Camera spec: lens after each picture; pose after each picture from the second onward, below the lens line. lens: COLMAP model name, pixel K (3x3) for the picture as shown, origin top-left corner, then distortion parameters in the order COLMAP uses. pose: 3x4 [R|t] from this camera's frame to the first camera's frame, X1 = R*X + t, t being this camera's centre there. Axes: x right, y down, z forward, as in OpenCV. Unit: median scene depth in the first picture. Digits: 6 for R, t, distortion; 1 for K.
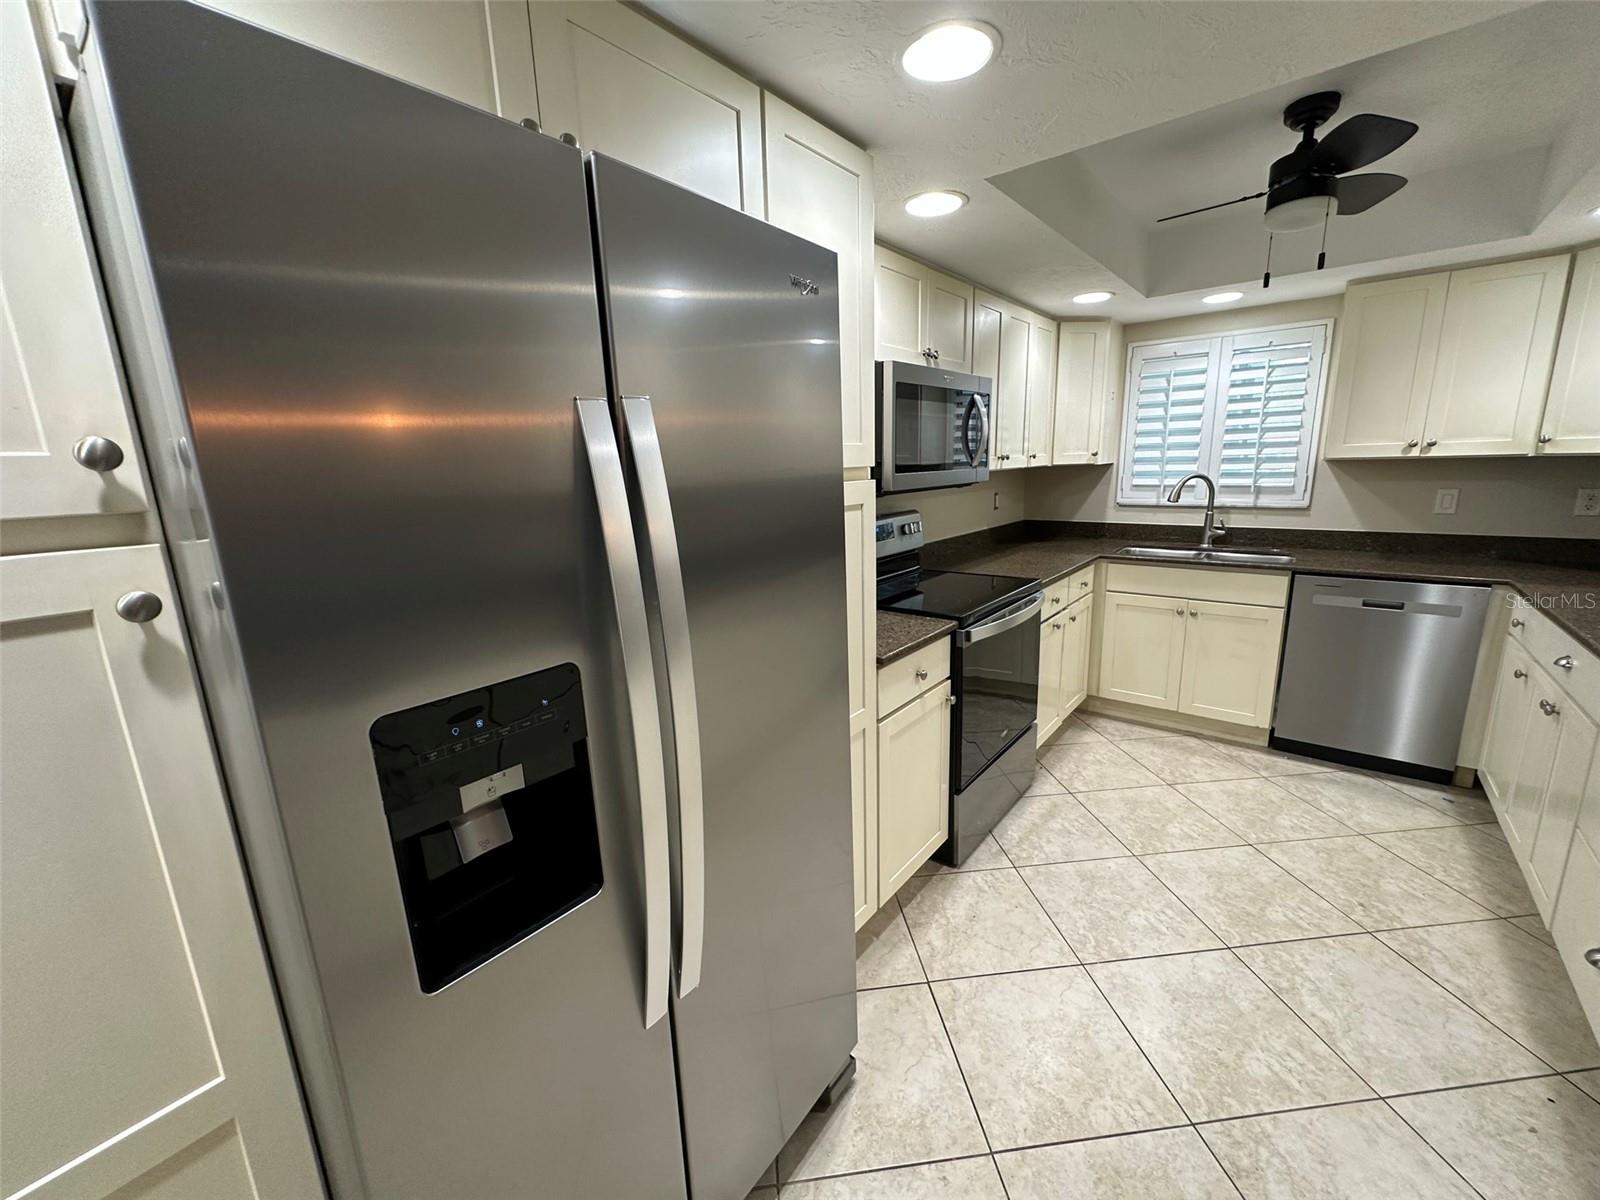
lens RADIAL K [[636.4, 0, 801.4], [0, 636.4, 599.7], [0, 0, 1]] dist [-0.001908, 0.000575]
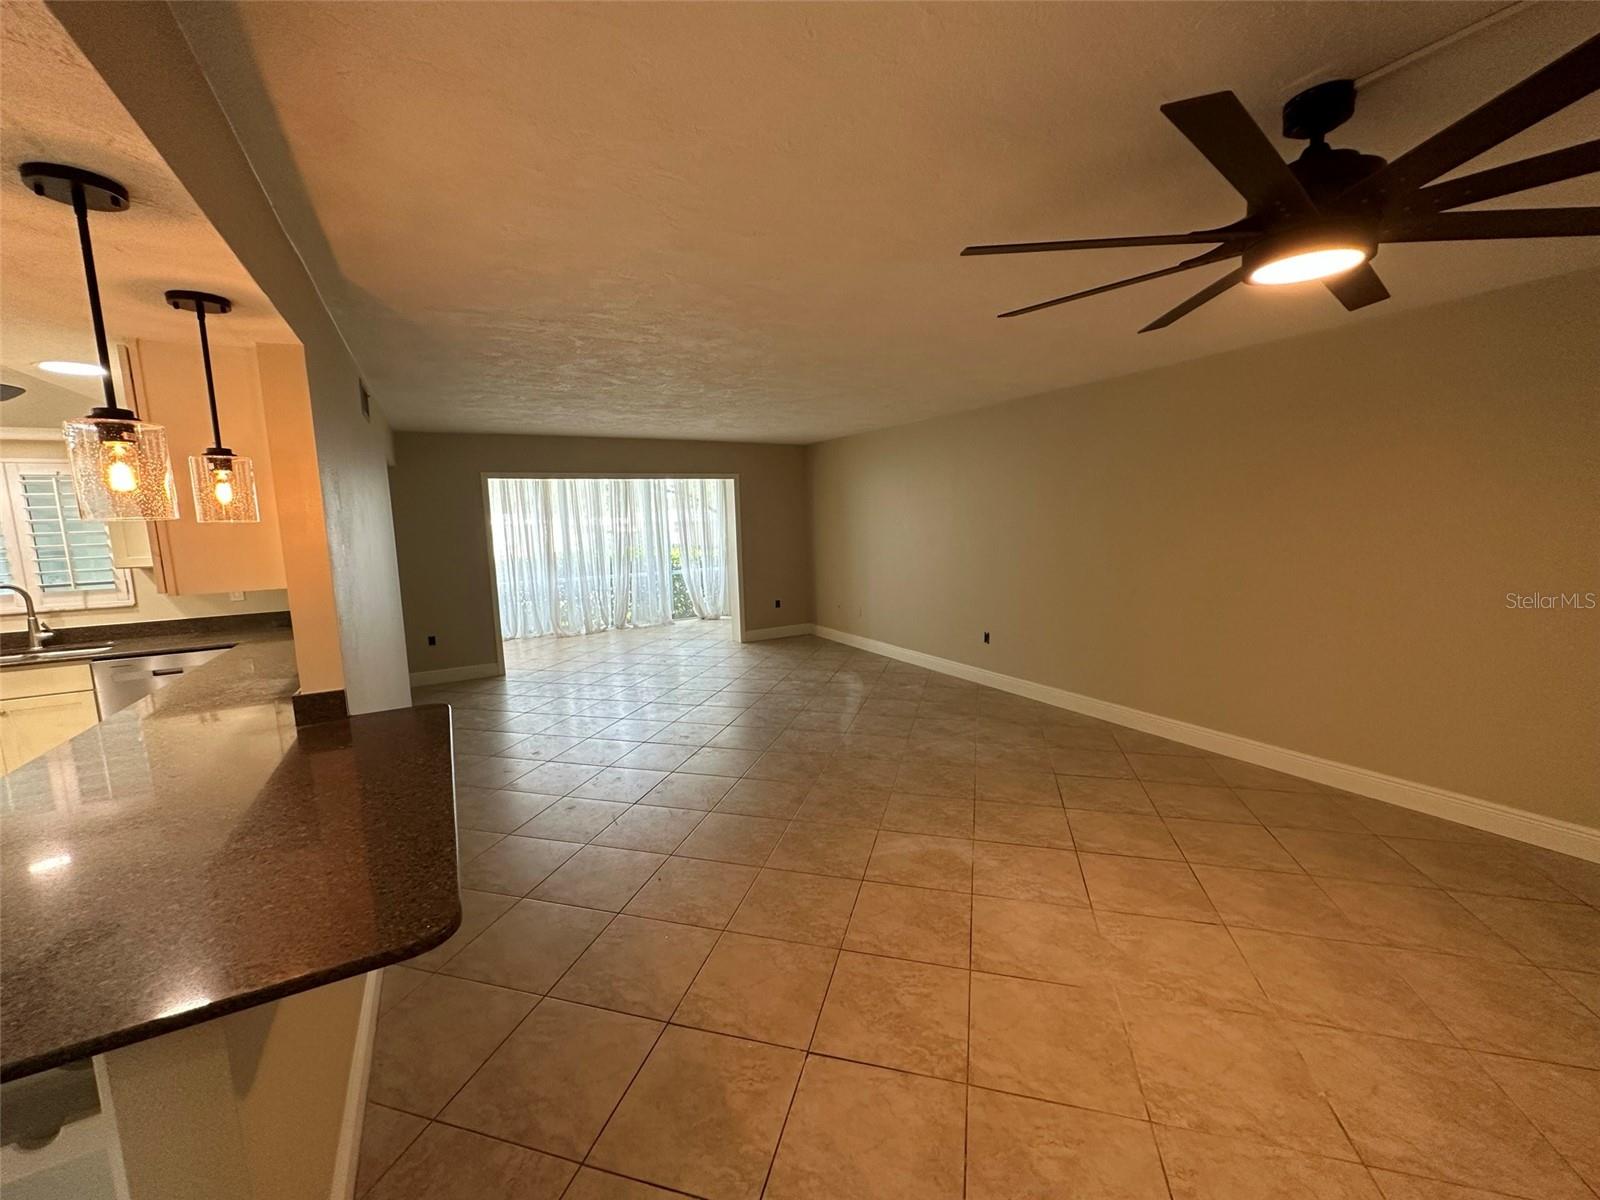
lens RADIAL K [[636.4, 0, 799.1], [0, 636.4, 597.8], [0, 0, 1]] dist [-0.001908, 0.000575]
pose [[0.366958, -0.097984, 0.925063, 0.163600], [0.216803, 0.976061, 0.017383, 0.128954], [-0.904621, 0.194177, 0.379416, -0.825349]]
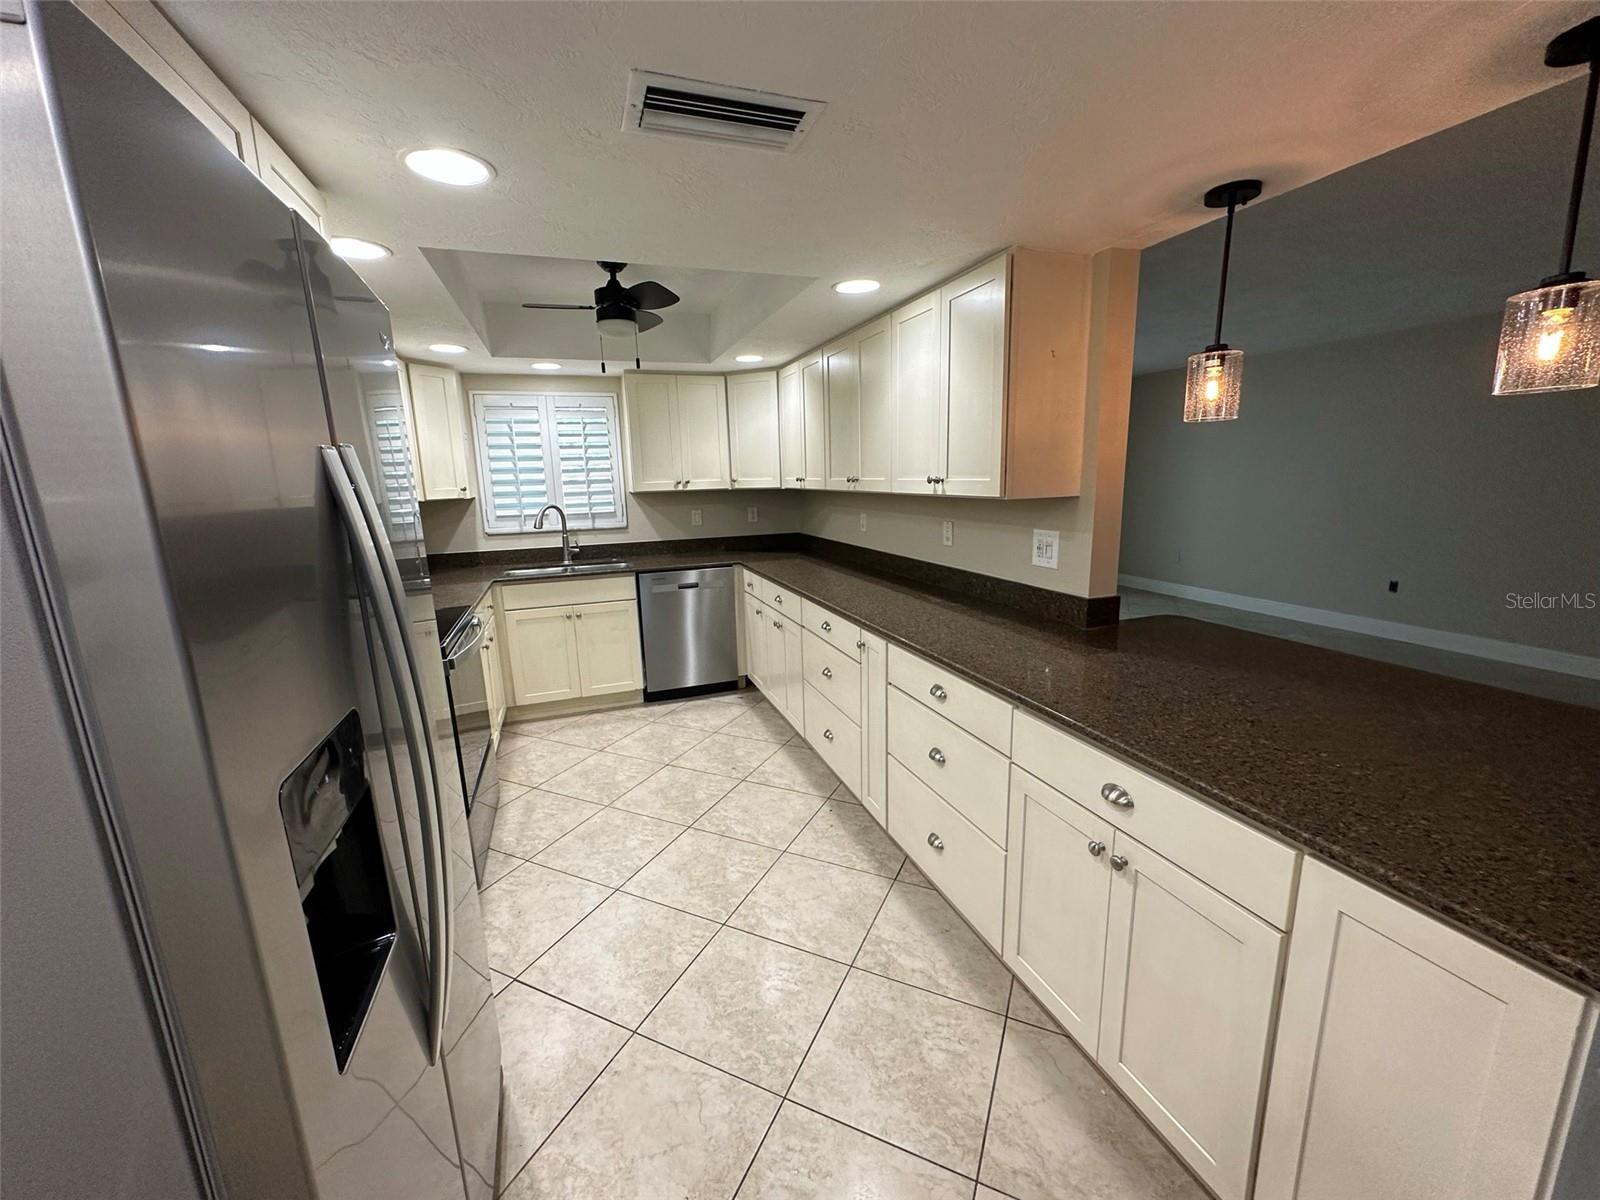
lens RADIAL K [[636.4, 0, 803.0], [0, 636.4, 596.4], [0, 0, 1]] dist [-0.001908, 0.000575]
pose [[0.514463, -0.147214, 0.844781, -0.250487], [0.192124, 0.979897, 0.053759, 0.003179], [-0.835713, 0.134646, 0.532405, -0.044474]]
